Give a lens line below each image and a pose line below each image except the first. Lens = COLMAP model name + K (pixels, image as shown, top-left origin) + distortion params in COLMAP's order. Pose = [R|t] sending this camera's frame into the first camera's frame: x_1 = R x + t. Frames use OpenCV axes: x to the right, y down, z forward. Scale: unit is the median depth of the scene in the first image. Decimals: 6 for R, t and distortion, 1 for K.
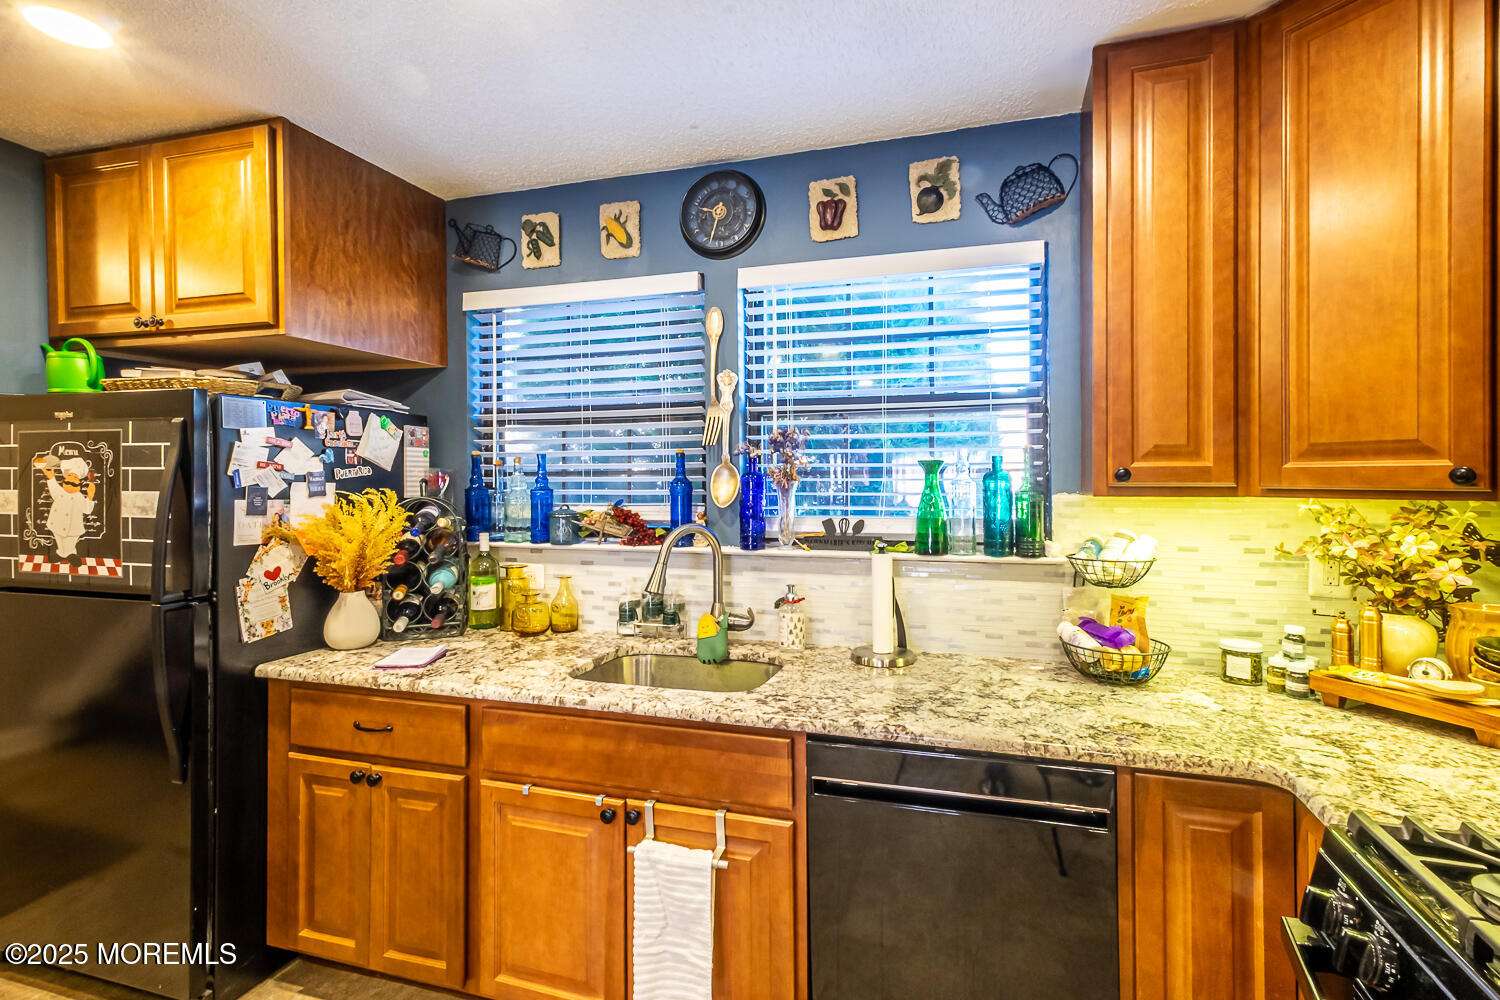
lens RADIAL K [[729.8, 0, 716.3], [0, 729.8, 471.6], [0, 0, 1]] dist [0.012713, -0.000387]
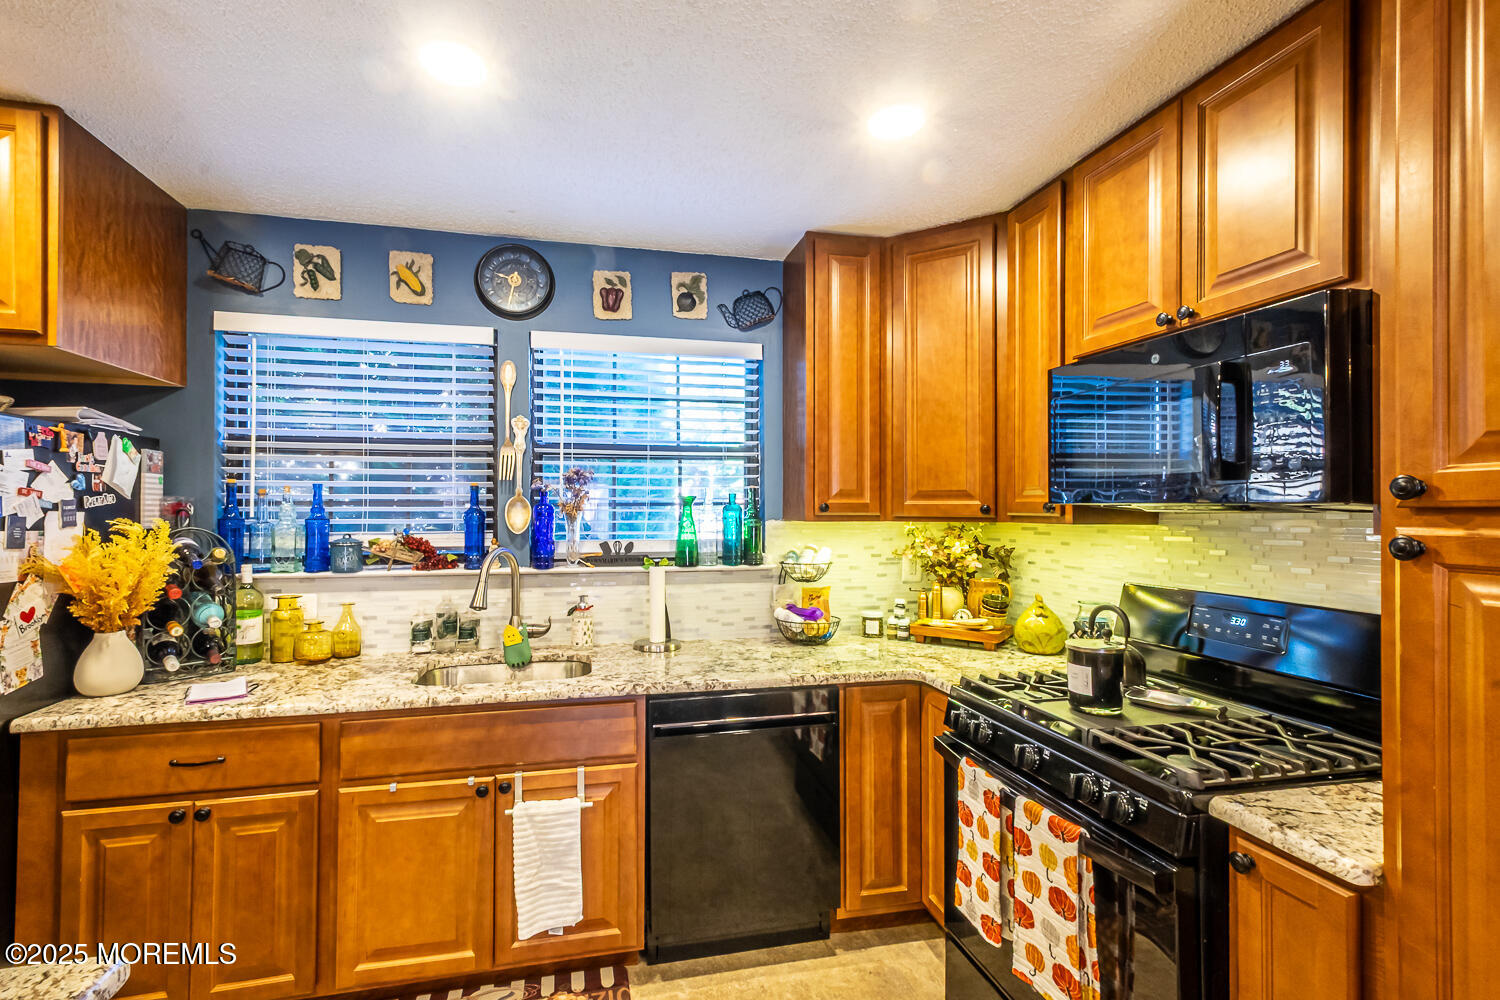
lens RADIAL K [[667.6, 0, 748.5], [0, 667.6, 491.6], [0, 0, 1]] dist [0.011027, -0.000224]
pose [[0.865324, 0.017555, 0.500905, -0.232041], [-0.008937, 0.999768, -0.019599, -0.000741], [-0.501133, 0.012482, 0.865280, -0.120839]]
